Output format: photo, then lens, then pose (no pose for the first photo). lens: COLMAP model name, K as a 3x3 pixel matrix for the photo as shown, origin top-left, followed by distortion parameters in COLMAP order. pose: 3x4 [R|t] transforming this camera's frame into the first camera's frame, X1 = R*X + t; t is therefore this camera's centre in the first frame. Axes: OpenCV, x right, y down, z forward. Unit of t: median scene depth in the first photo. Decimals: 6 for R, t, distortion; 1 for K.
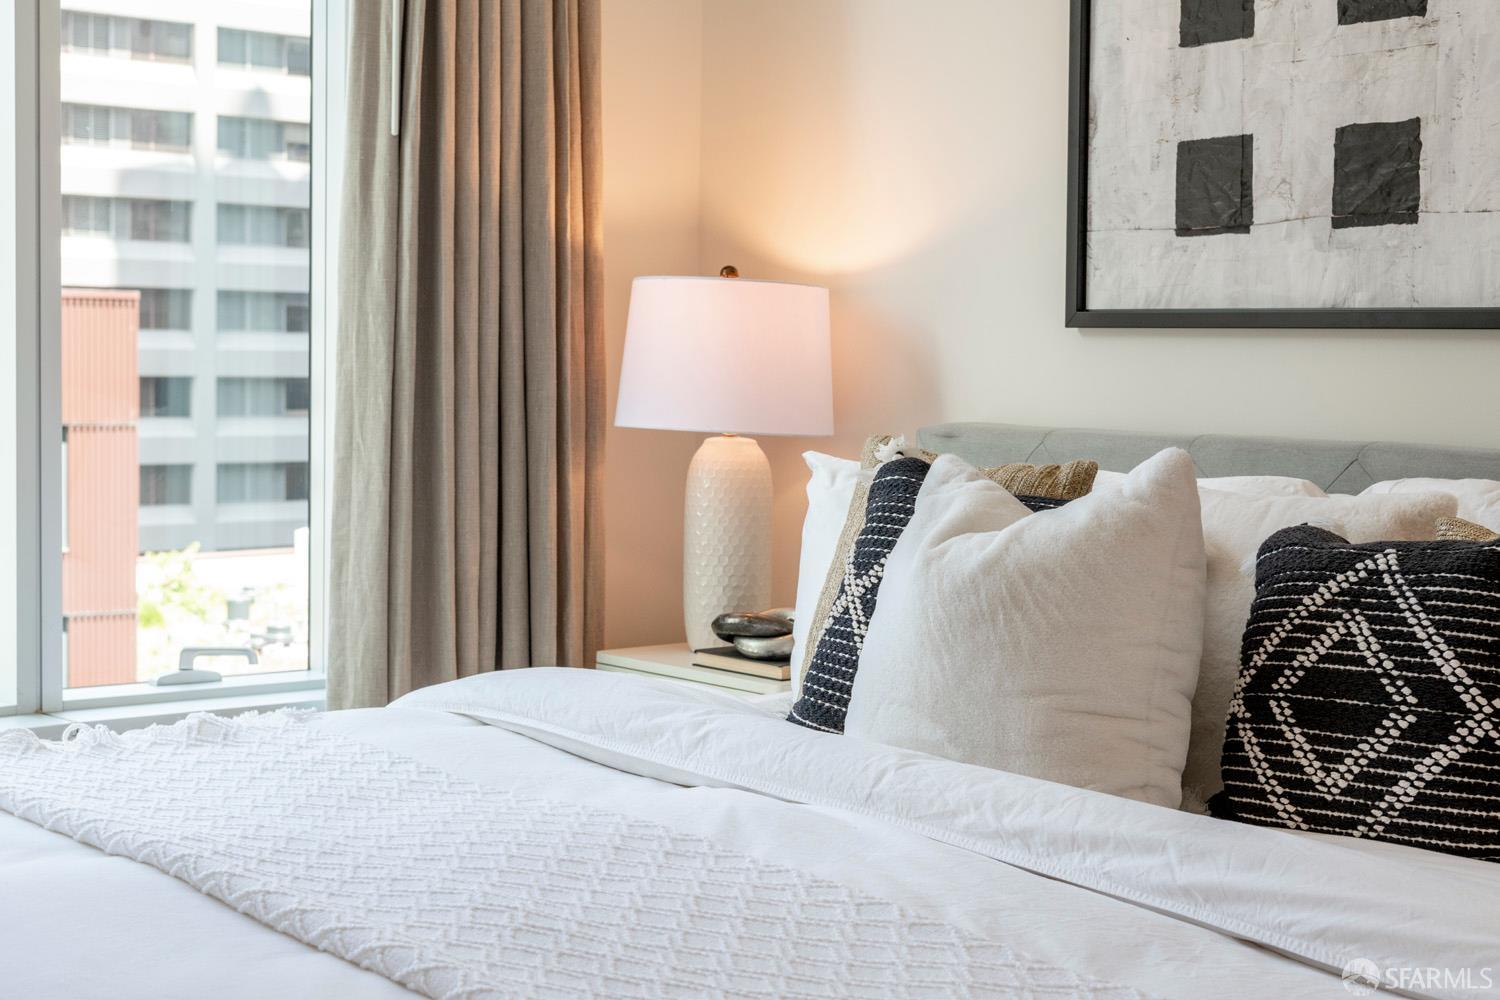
lens RADIAL K [[2314.8, 0, 750.0], [0, 2314.8, 500.0], [0, 0, 1]] dist [0.008067, 0.046895]
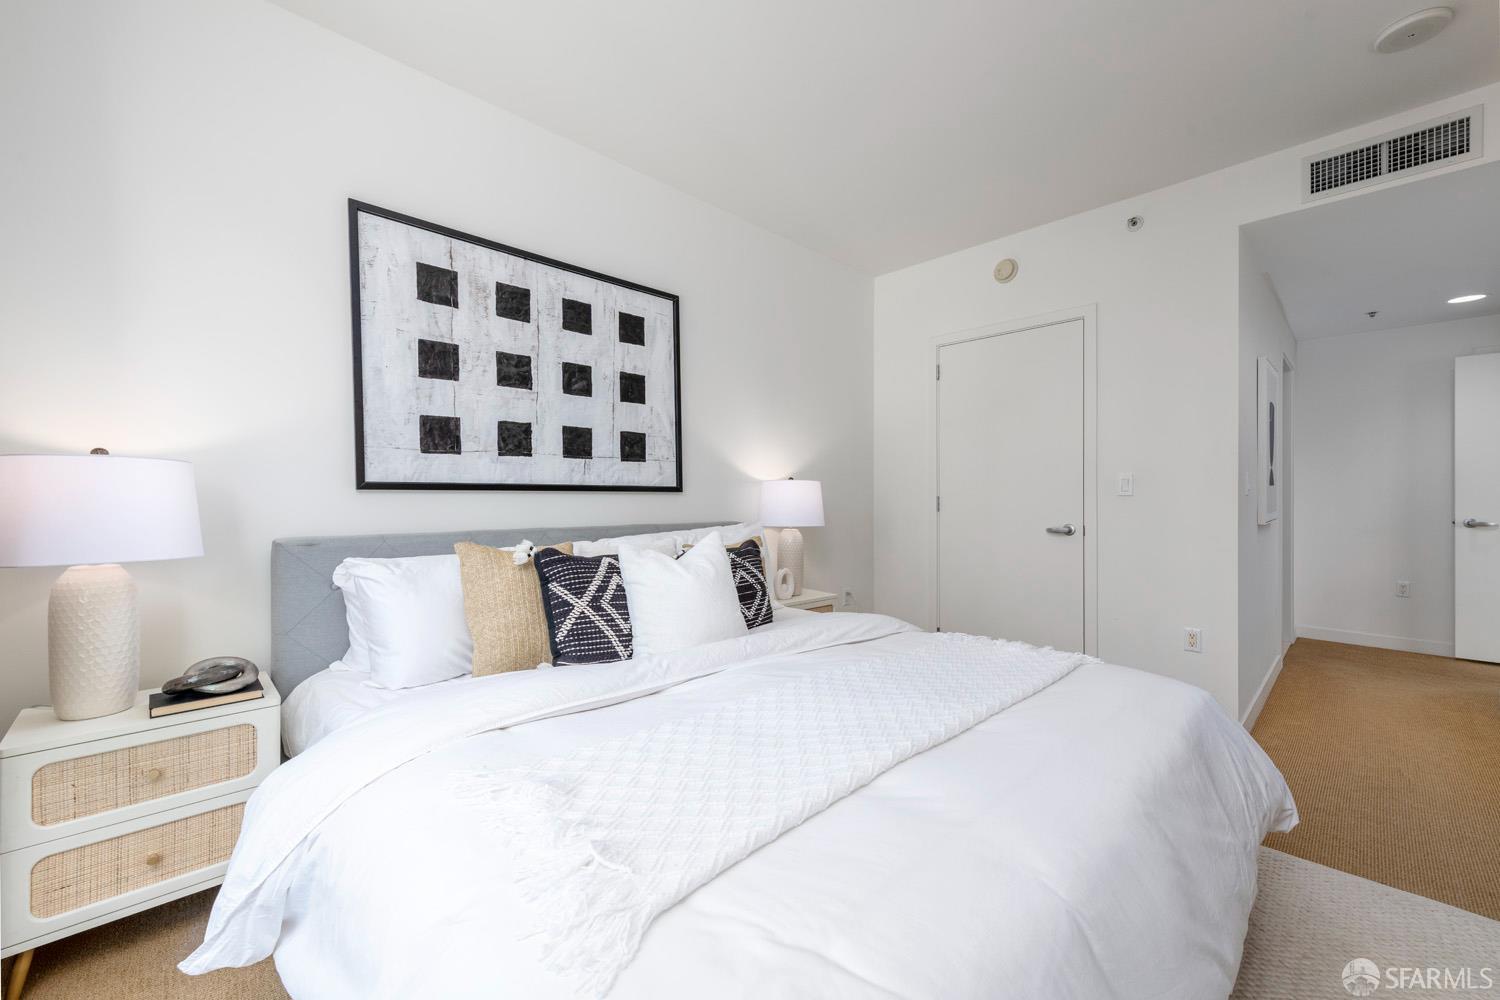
lens RADIAL K [[587.3, 0, 750.9], [0, 587.3, 486.7], [0, 0, 1]] dist [0.000914, -0.000009]
pose [[-0.072373, -0.001875, 0.997376, -0.502060], [0.060153, 0.998170, 0.006241, -0.065496], [-0.995562, 0.060447, -0.072128, 0.752022]]
